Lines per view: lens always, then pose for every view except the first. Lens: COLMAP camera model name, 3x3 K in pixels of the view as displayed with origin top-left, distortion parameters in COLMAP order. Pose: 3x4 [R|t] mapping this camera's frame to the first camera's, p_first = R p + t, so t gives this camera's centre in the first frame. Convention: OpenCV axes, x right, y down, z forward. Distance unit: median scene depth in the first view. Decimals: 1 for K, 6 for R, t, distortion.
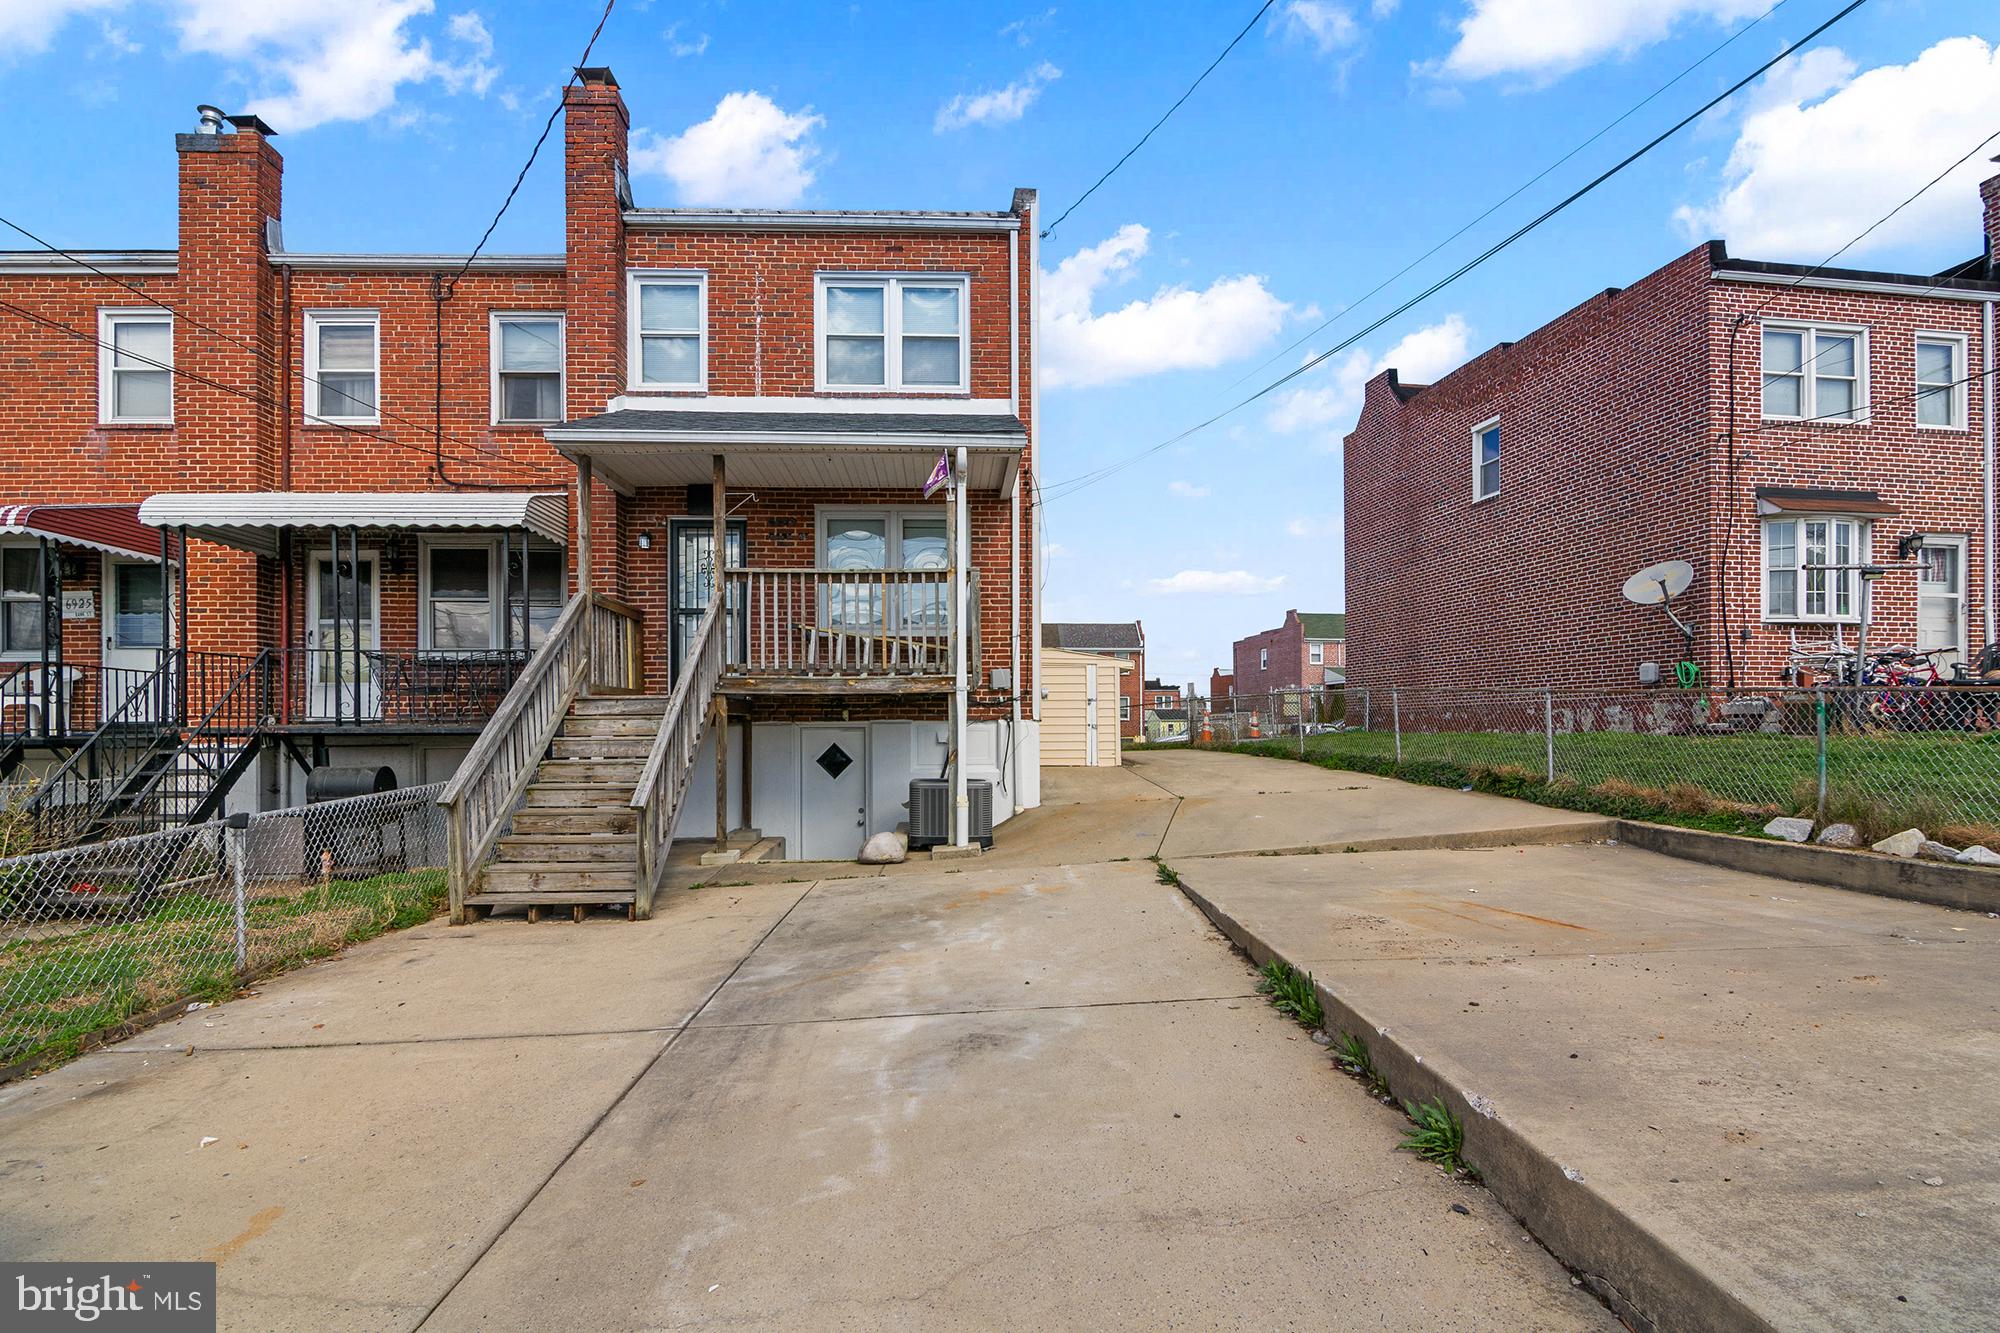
lens RADIAL K [[997.4, 0, 970.0], [0, 997.4, 730.9], [0, 0, 1]] dist [-0.006405, -0.003904]
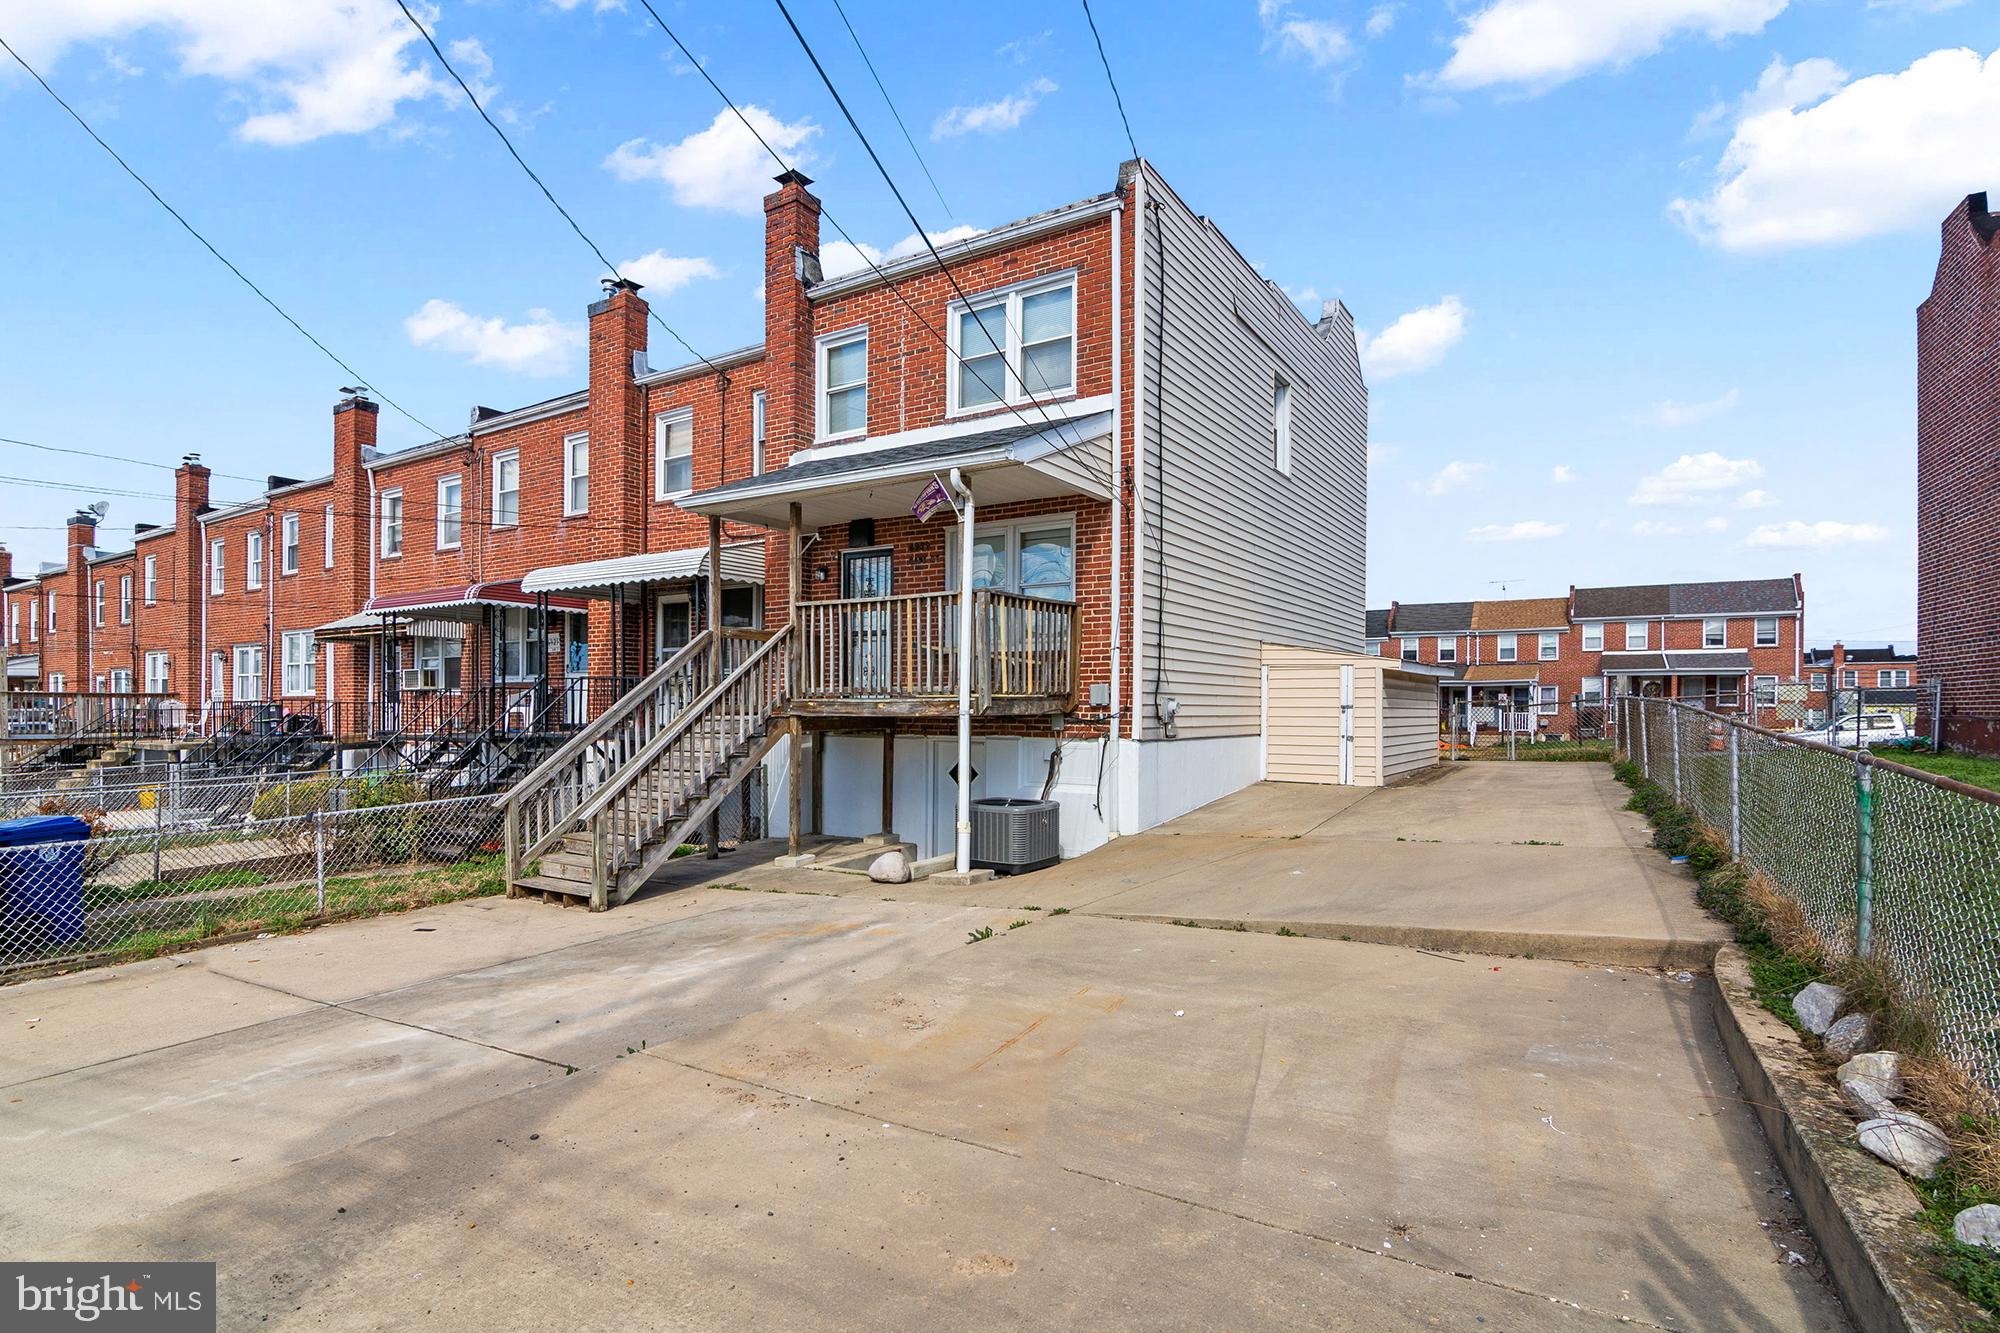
lens RADIAL K [[997.4, 0, 1001.2], [0, 997.4, 704.7], [0, 0, 1]] dist [-0.006405, -0.003904]
pose [[0.818820, 0.005751, -0.574022, 0.492039], [-0.005478, 0.999983, 0.002204, -0.044161], [0.574024, 0.001340, 0.818837, 0.180693]]
